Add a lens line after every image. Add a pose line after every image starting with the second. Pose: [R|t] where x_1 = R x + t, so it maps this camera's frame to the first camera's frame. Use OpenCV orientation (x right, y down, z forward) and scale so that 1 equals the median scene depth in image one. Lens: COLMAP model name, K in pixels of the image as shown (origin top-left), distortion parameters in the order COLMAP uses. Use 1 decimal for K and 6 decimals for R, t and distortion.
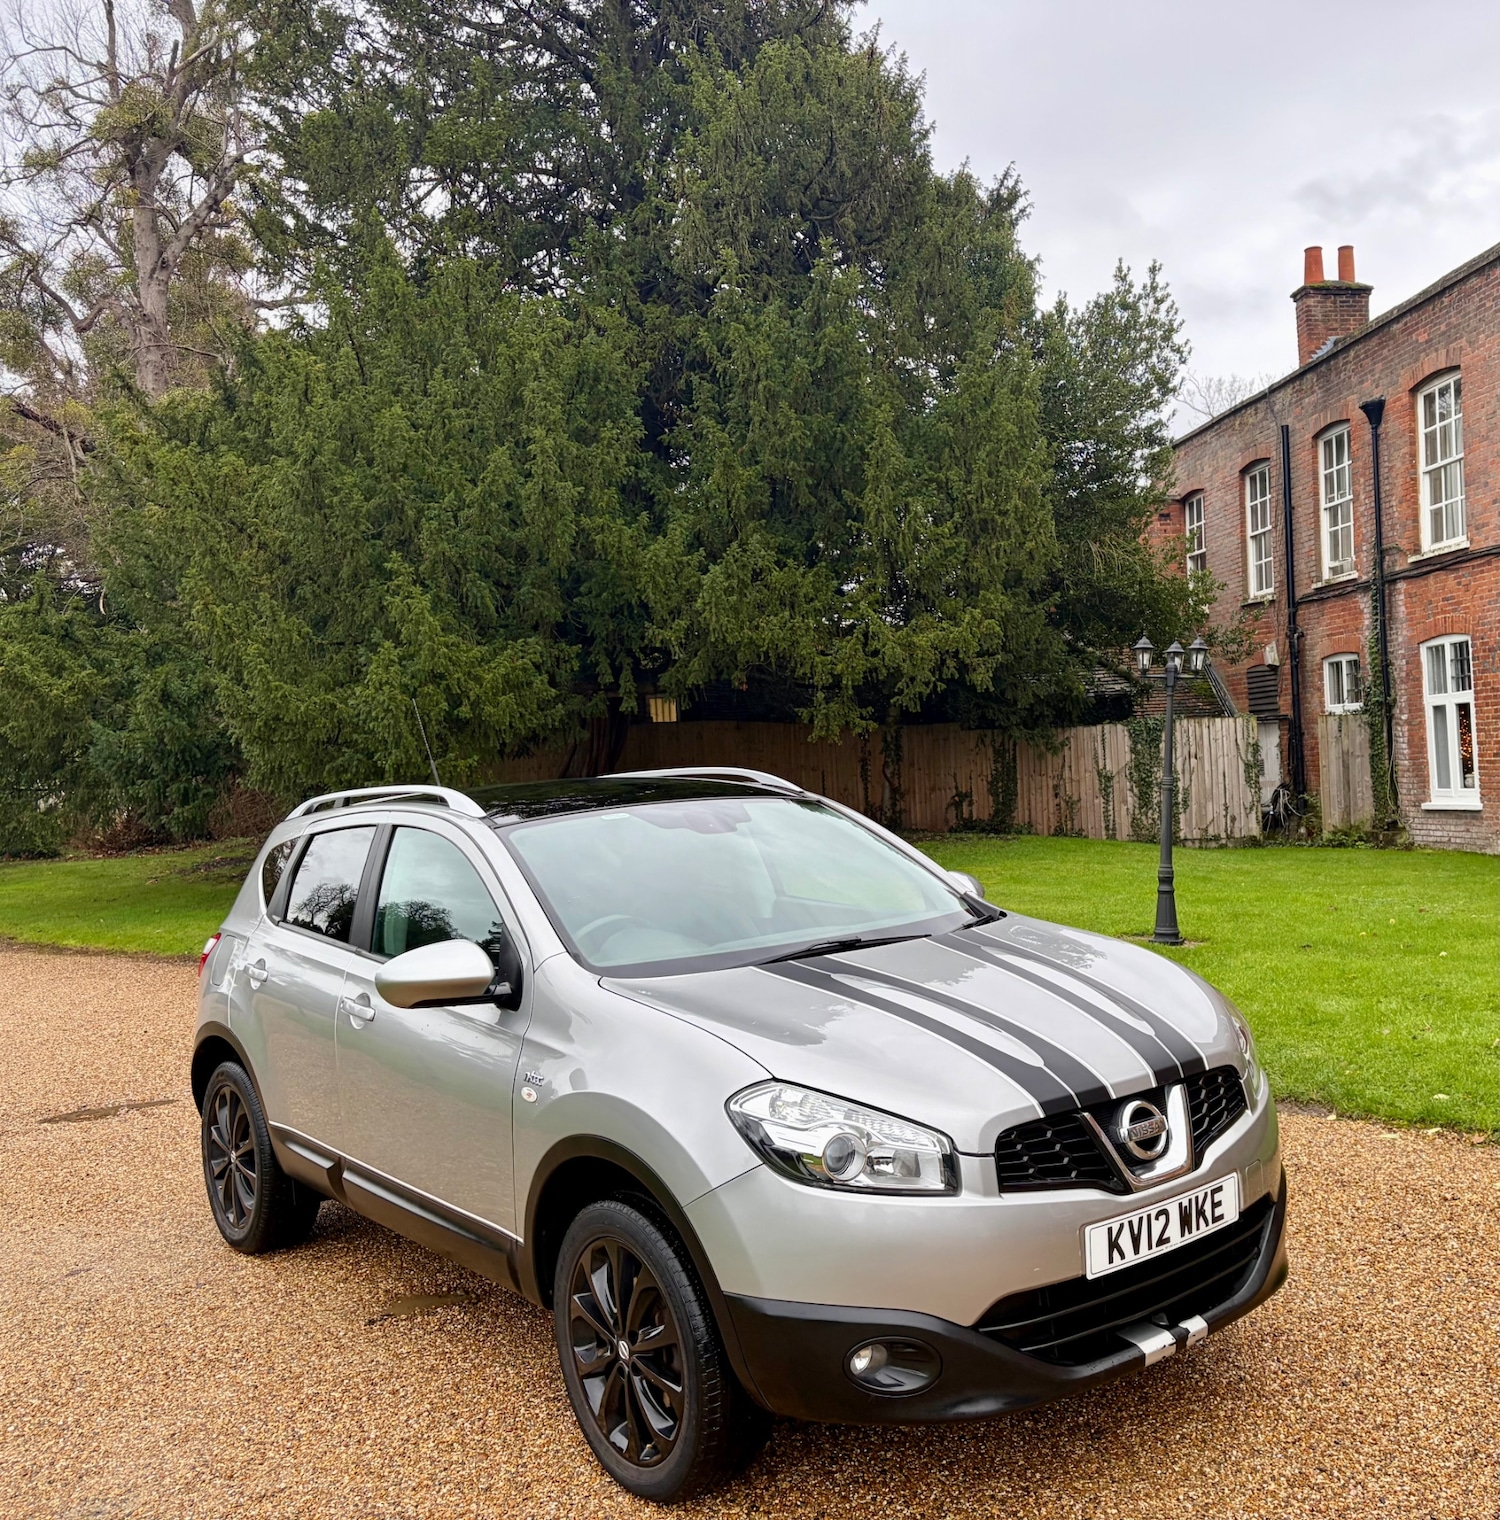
lens RADIAL K [[1518.4, 0, 913.1], [0, 1518.4, 759.7], [0, 0, 1]] dist [0.019907, -0.023837]
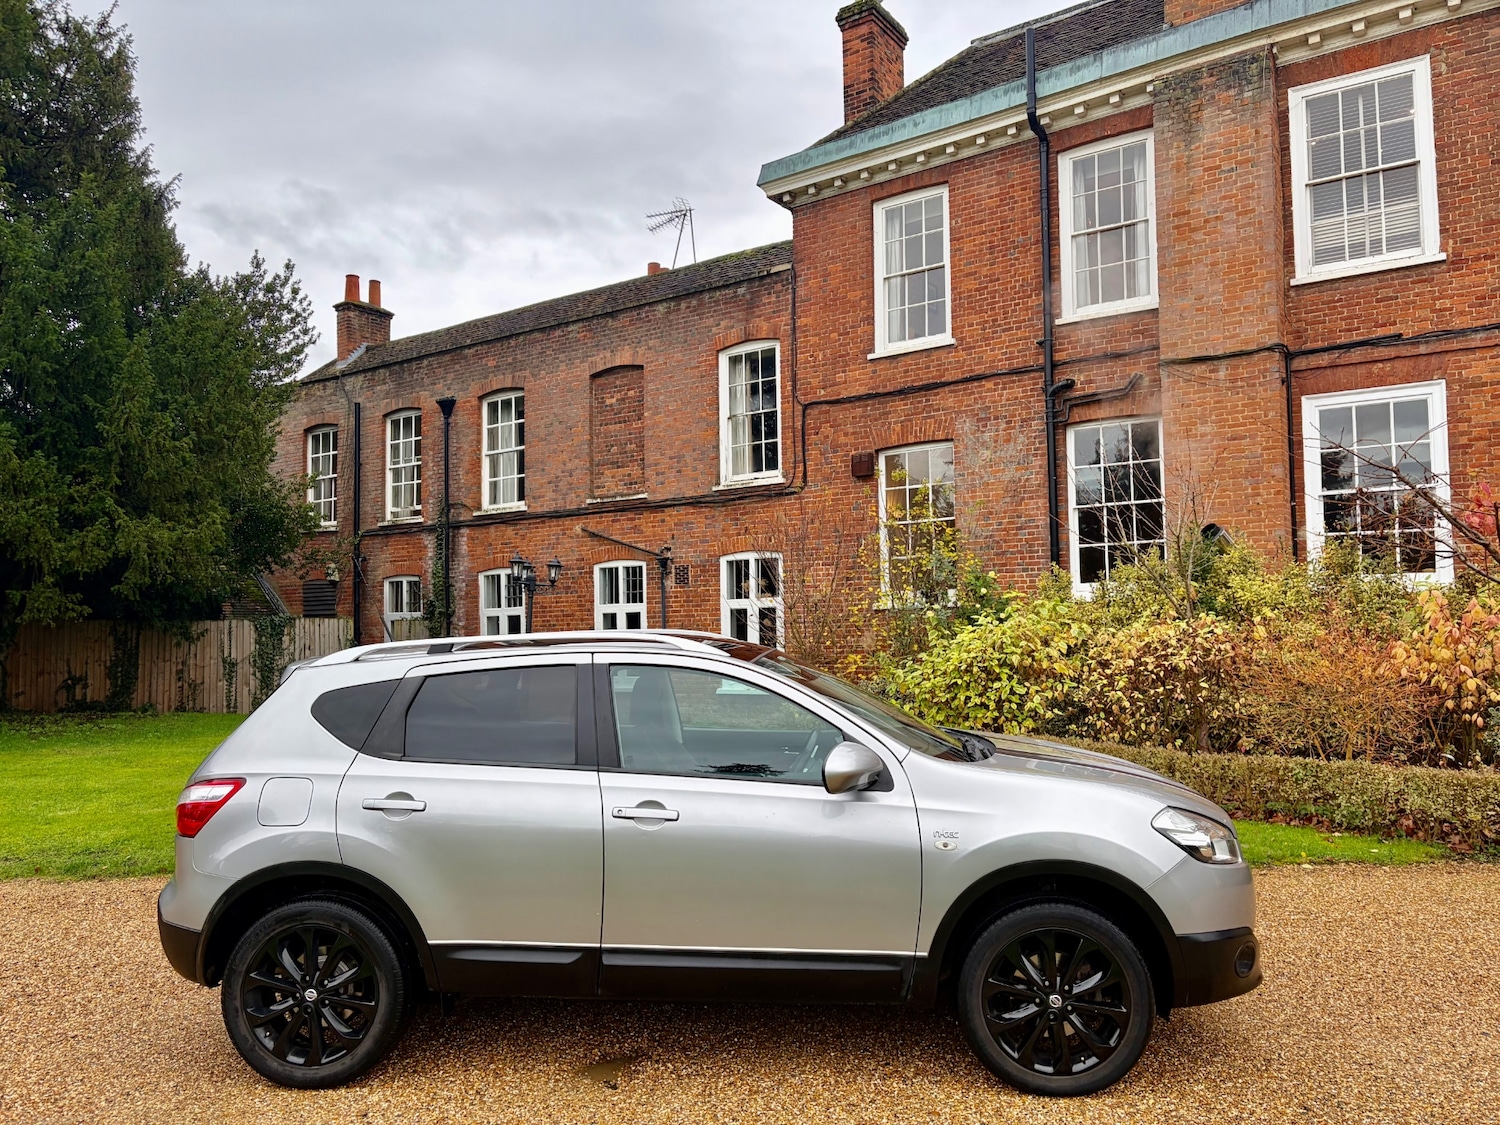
lens RADIAL K [[1122.3, 0, 750.0], [0, 1122.3, 562.5], [0, 0, 1]] dist [0.037223, -0.044090]
pose [[0.712703, 0.078354, 0.697076, -0.235121], [-0.015897, 0.995291, -0.095621, 0.011788], [-0.701286, 0.057068, 0.710592, 0.076618]]
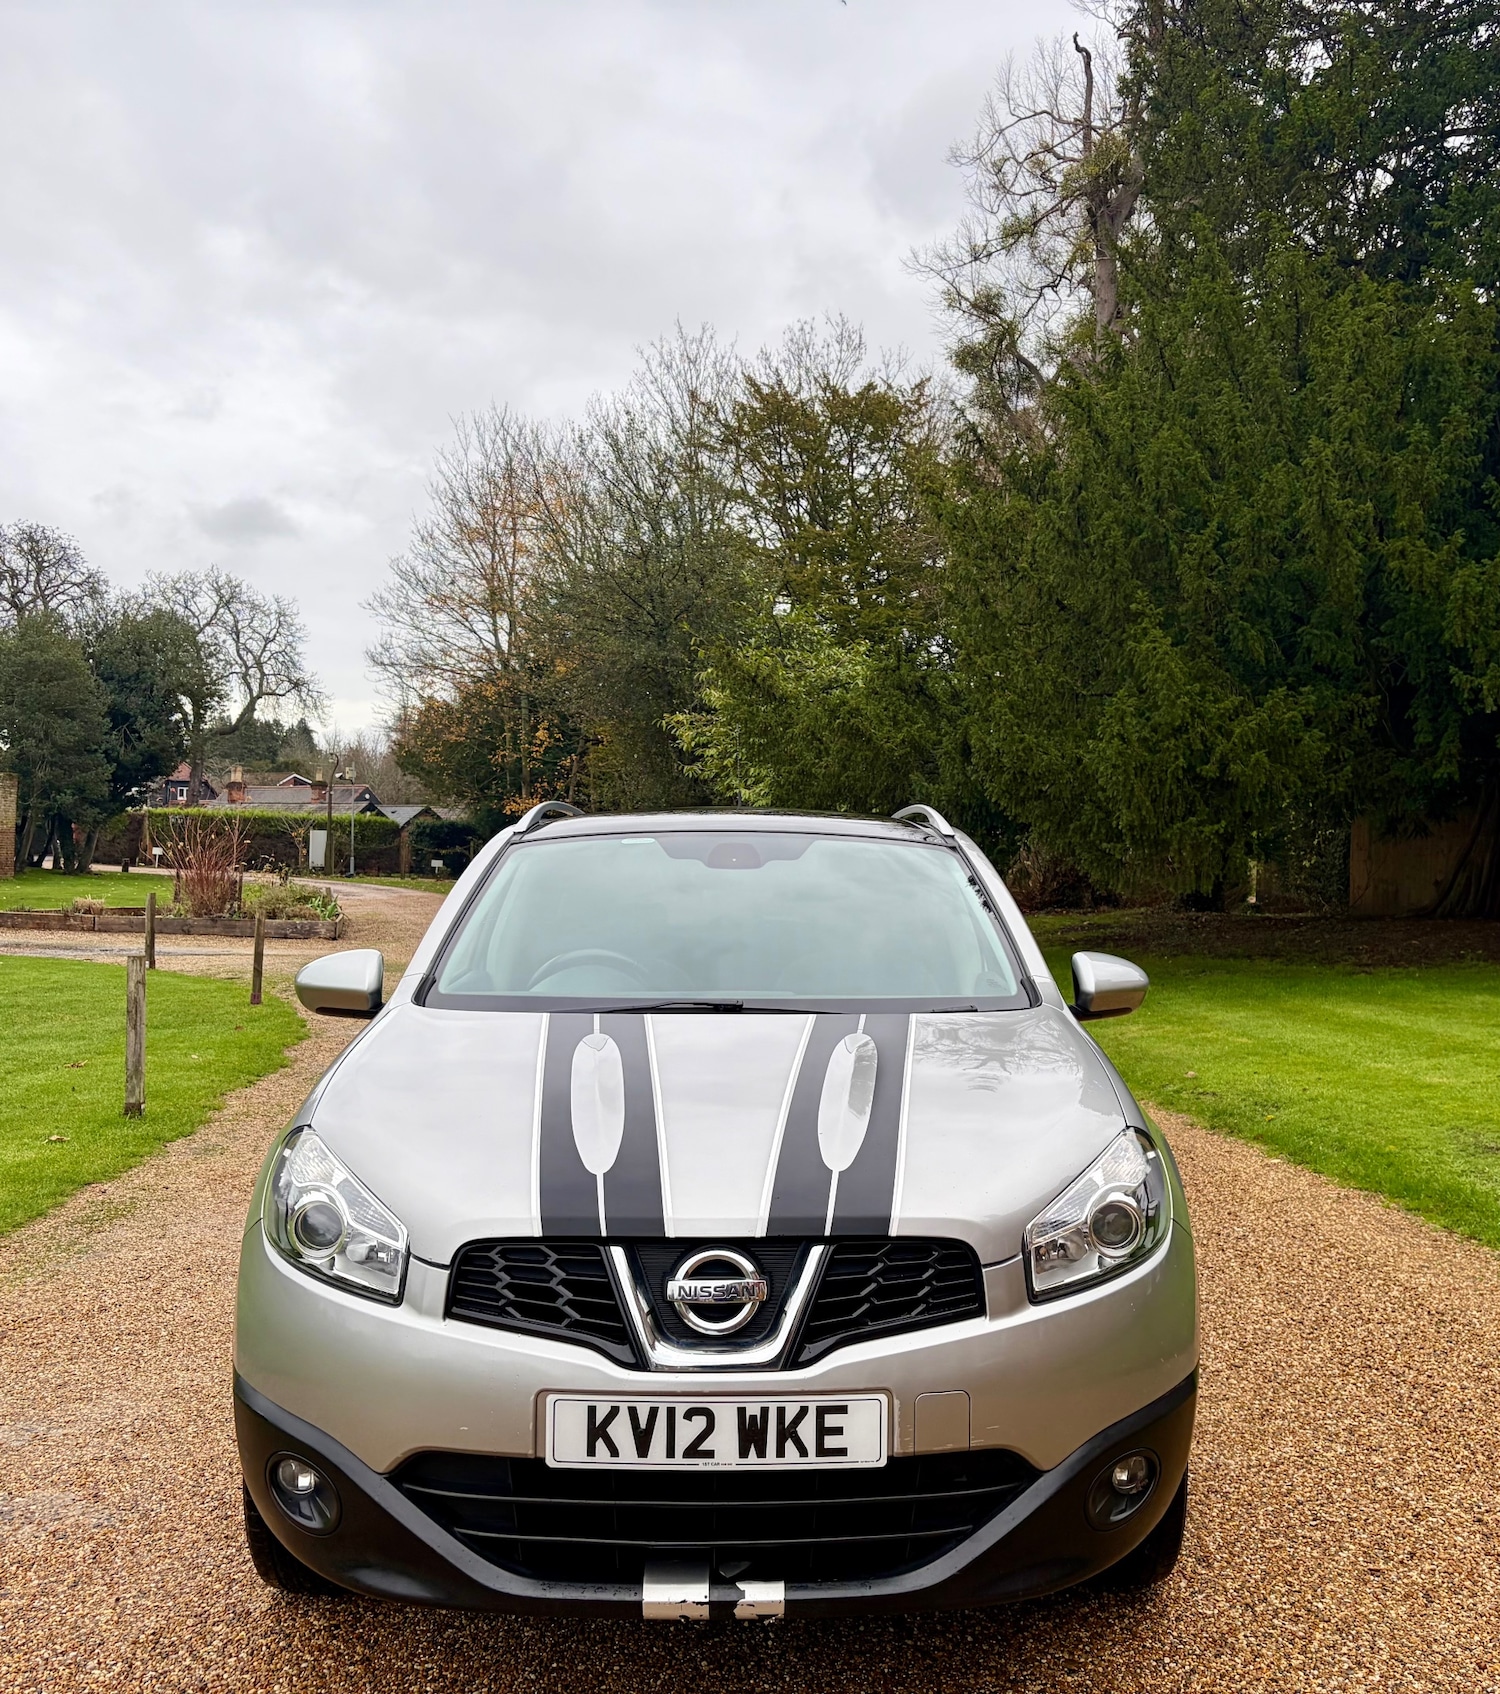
lens RADIAL K [[1698.1, 0, 813.3], [0, 1698.1, 860.0], [0, 0, 1]] dist [0.016470, -0.004846]
pose [[0.765855, 0.058233, -0.640371, 0.113311], [-0.052535, 0.998228, 0.027946, 0.003289], [0.640864, 0.012240, 0.767557, 0.070805]]
